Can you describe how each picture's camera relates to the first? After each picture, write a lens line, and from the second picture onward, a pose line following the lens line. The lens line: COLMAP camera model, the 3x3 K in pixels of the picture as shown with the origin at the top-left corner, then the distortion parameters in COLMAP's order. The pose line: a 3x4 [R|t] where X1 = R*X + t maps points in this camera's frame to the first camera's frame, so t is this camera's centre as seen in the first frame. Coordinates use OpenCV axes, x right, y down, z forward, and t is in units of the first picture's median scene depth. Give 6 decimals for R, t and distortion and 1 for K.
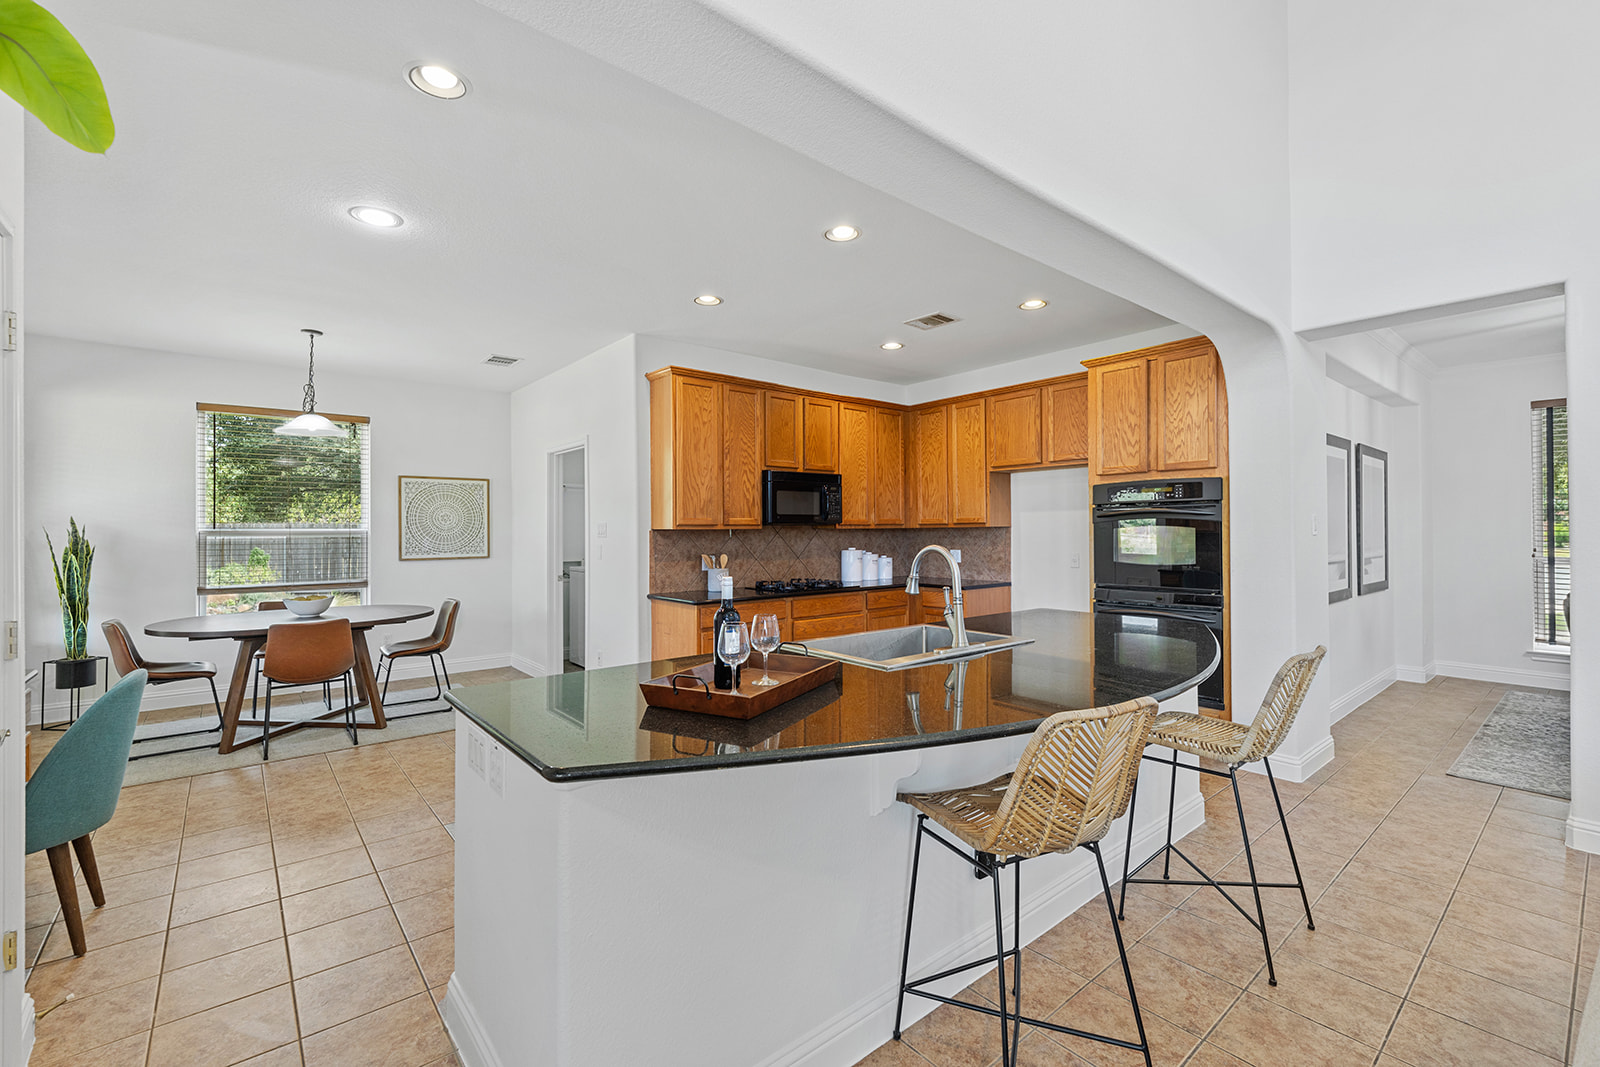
lens RADIAL K [[680.4, 0, 795.4], [0, 680.4, 527.5], [0, 0, 1]] dist [0.001766, -0.000663]
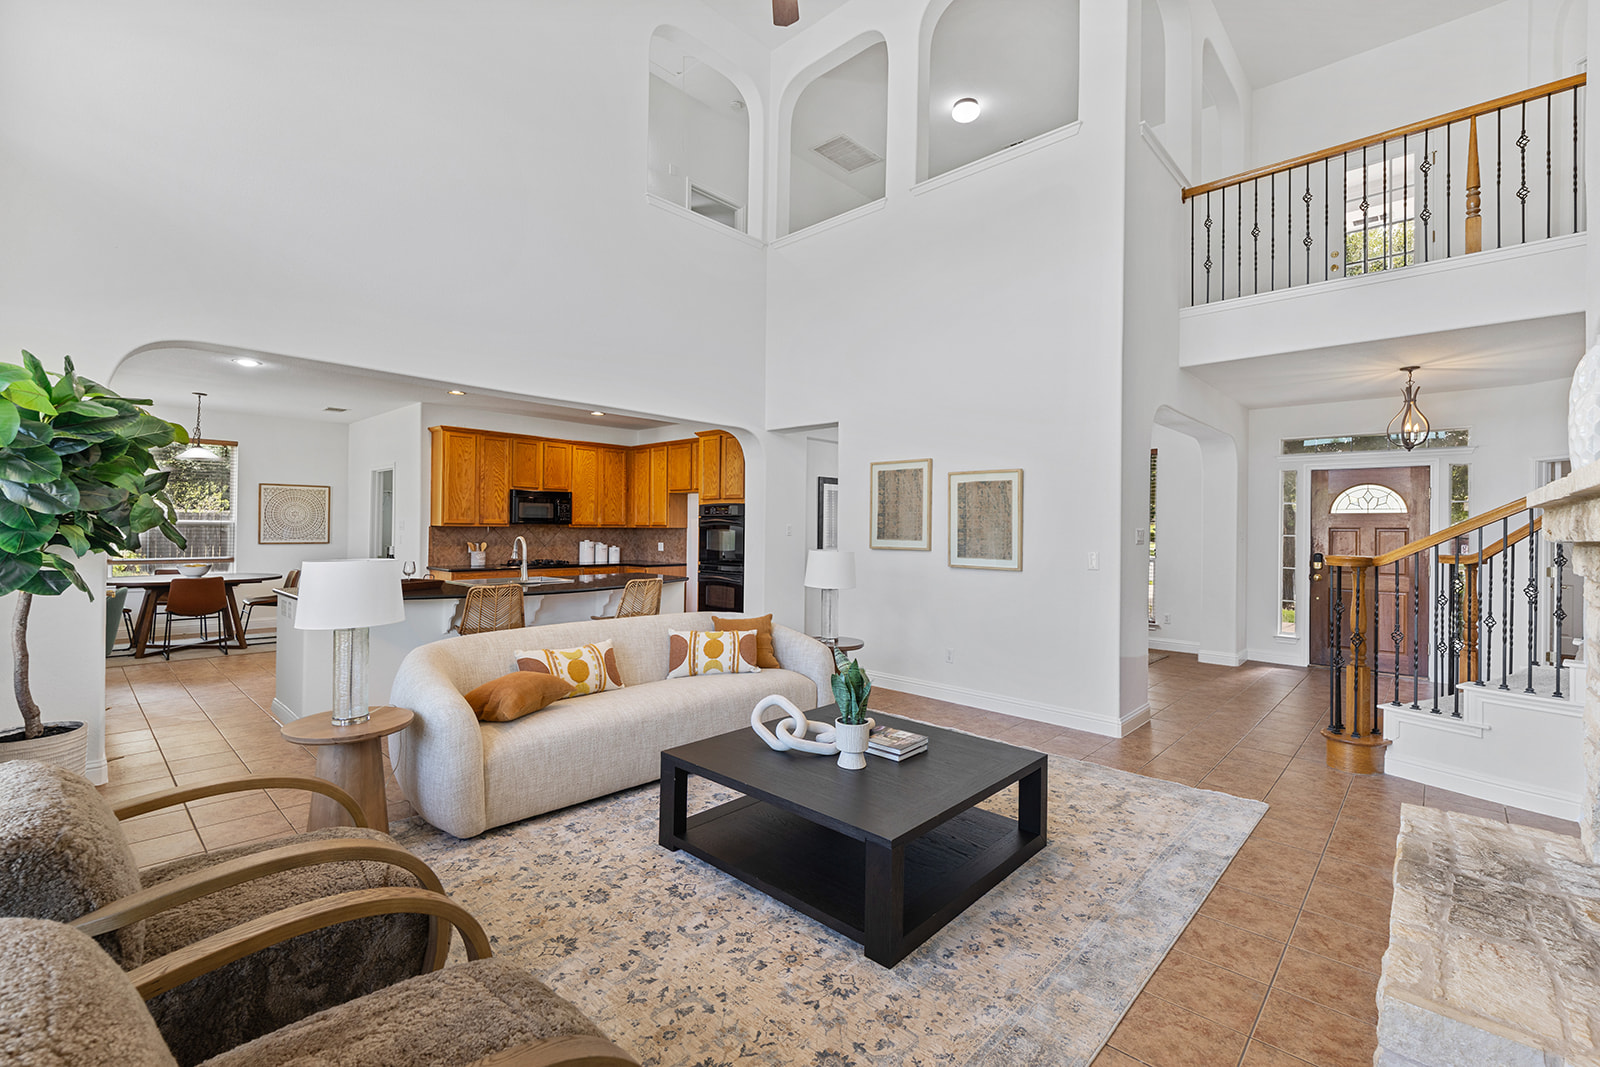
lens RADIAL K [[680.4, 0, 800.6], [0, 680.4, 535.7], [0, 0, 1]] dist [0.001766, -0.000663]
pose [[0.991032, 0.017241, 0.132507, 0.401902], [-0.019473, 0.999689, 0.015573, -0.014062], [-0.132198, -0.018014, 0.991060, -0.643228]]
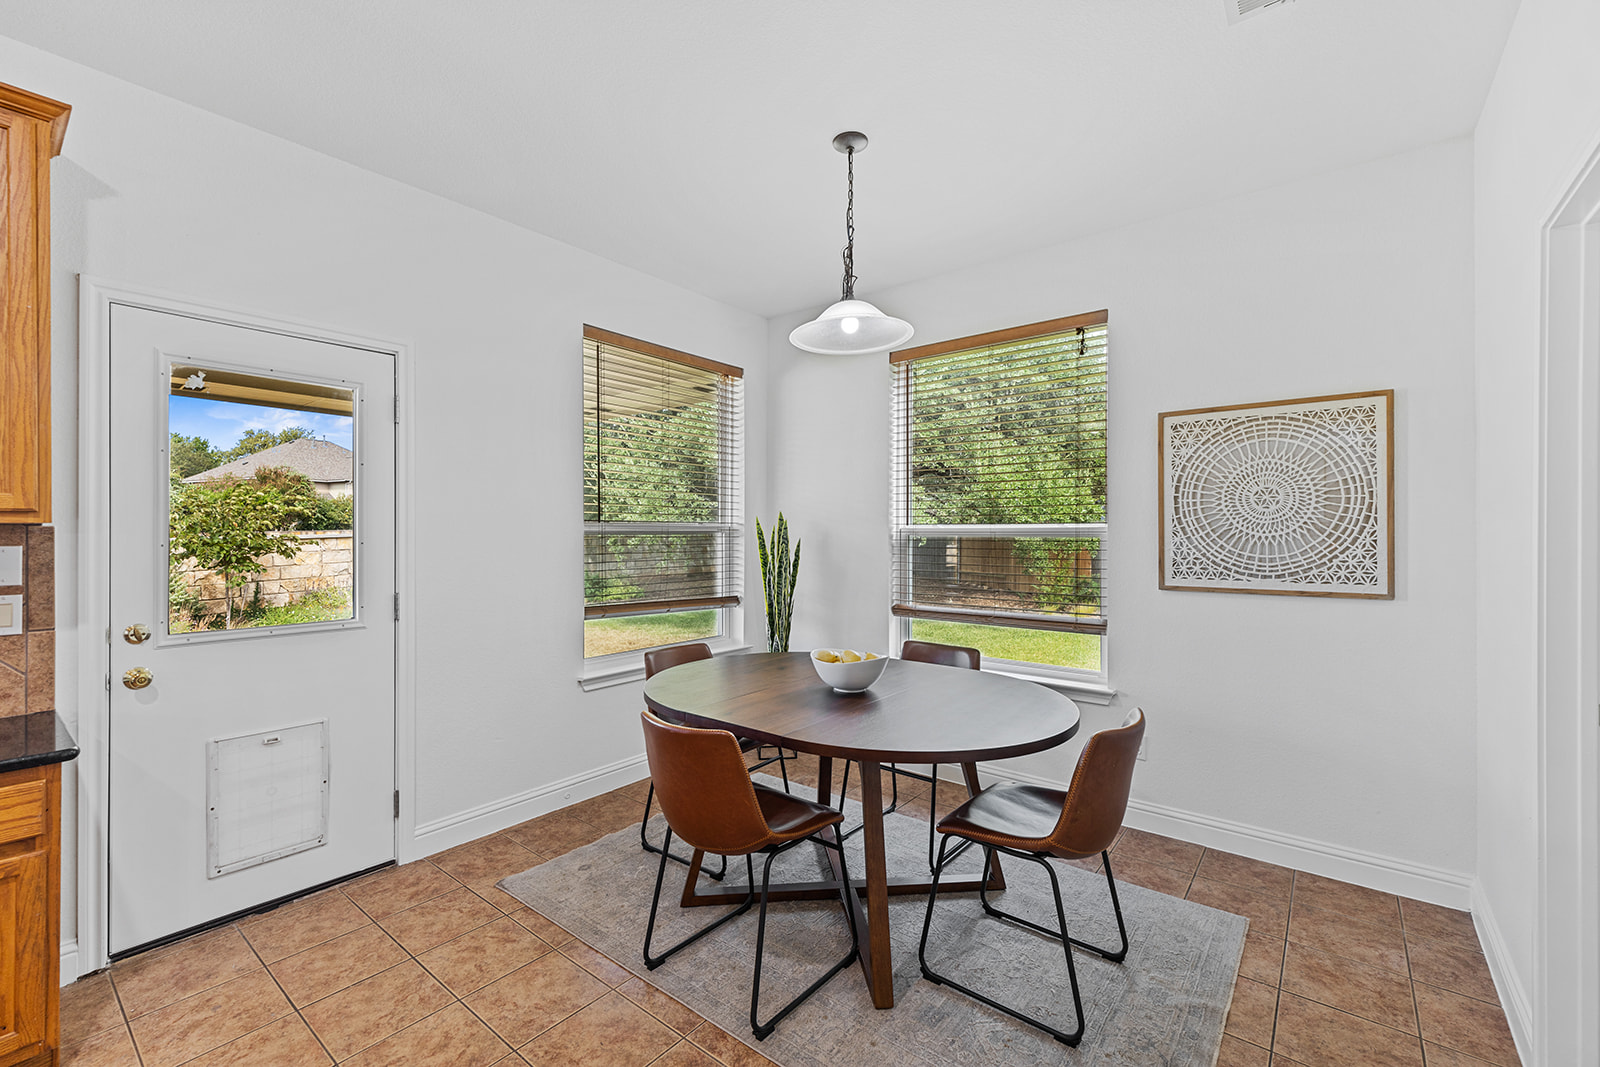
lens RADIAL K [[680.4, 0, 798.4], [0, 680.4, 532.4], [0, 0, 1]] dist [0.001766, -0.000663]
pose [[0.206265, 0.001885, -0.978494, -0.191469], [0.006141, 0.999976, 0.003221, 0.006057], [0.978477, -0.006673, 0.206248, 0.769408]]
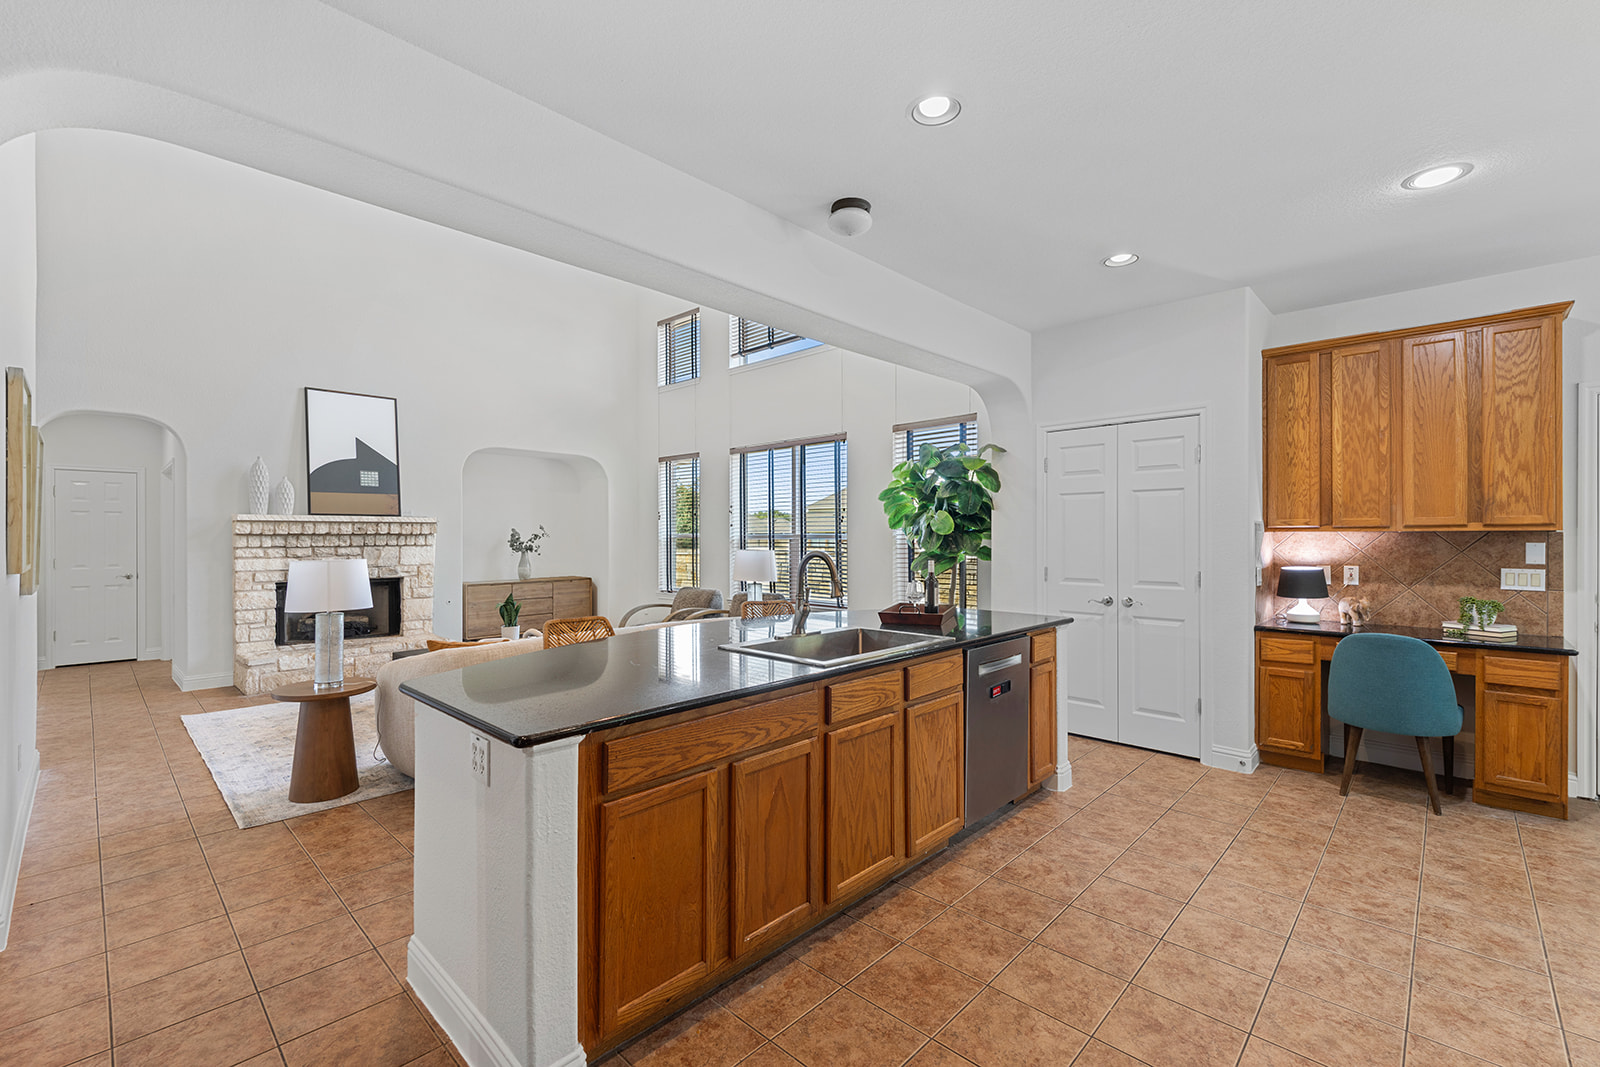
lens RADIAL K [[680.4, 0, 792.4], [0, 680.4, 537.6], [0, 0, 1]] dist [0.001766, -0.000663]
pose [[-0.993892, 0.008312, -0.110045, 0.180044], [0.008411, 0.999965, -0.000433, 0.000953], [0.110038, -0.001356, -0.993926, 1.024942]]
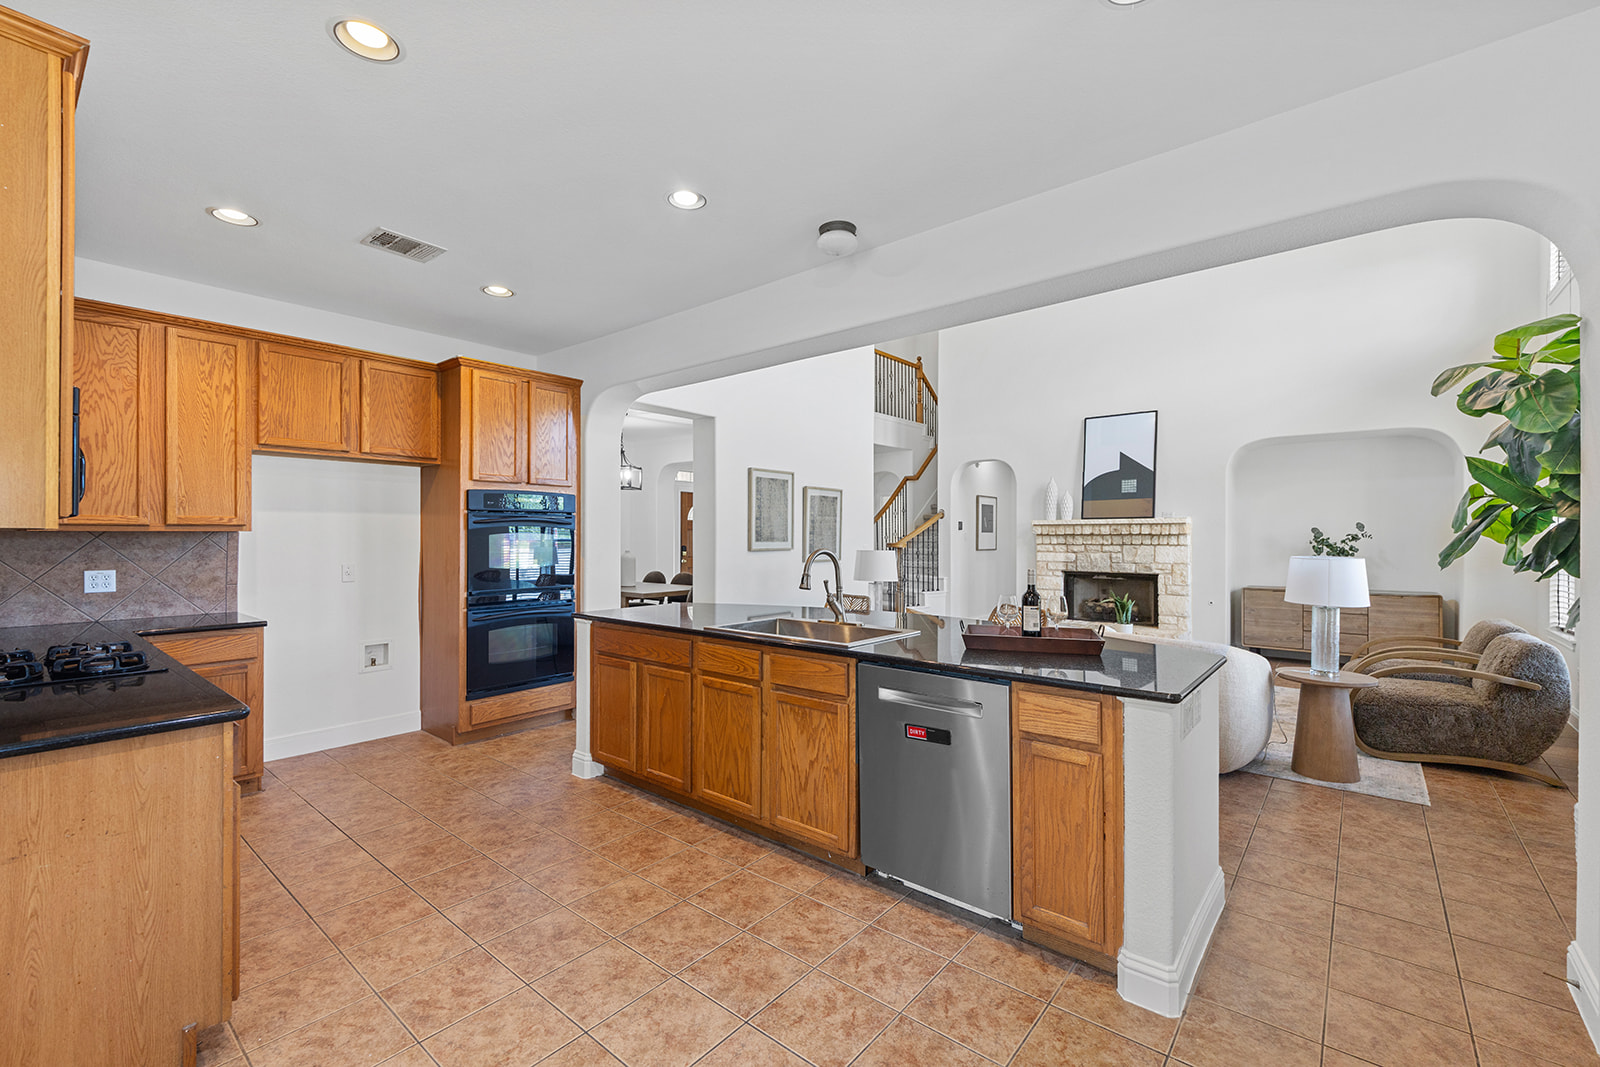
lens RADIAL K [[680.4, 0, 796.6], [0, 680.4, 536.0], [0, 0, 1]] dist [0.001766, -0.000663]
pose [[-0.179803, 0.006962, 0.983678, -0.502836], [-0.005246, 0.999954, -0.008036, 0.006328], [-0.983689, -0.006605, -0.179758, 0.621226]]
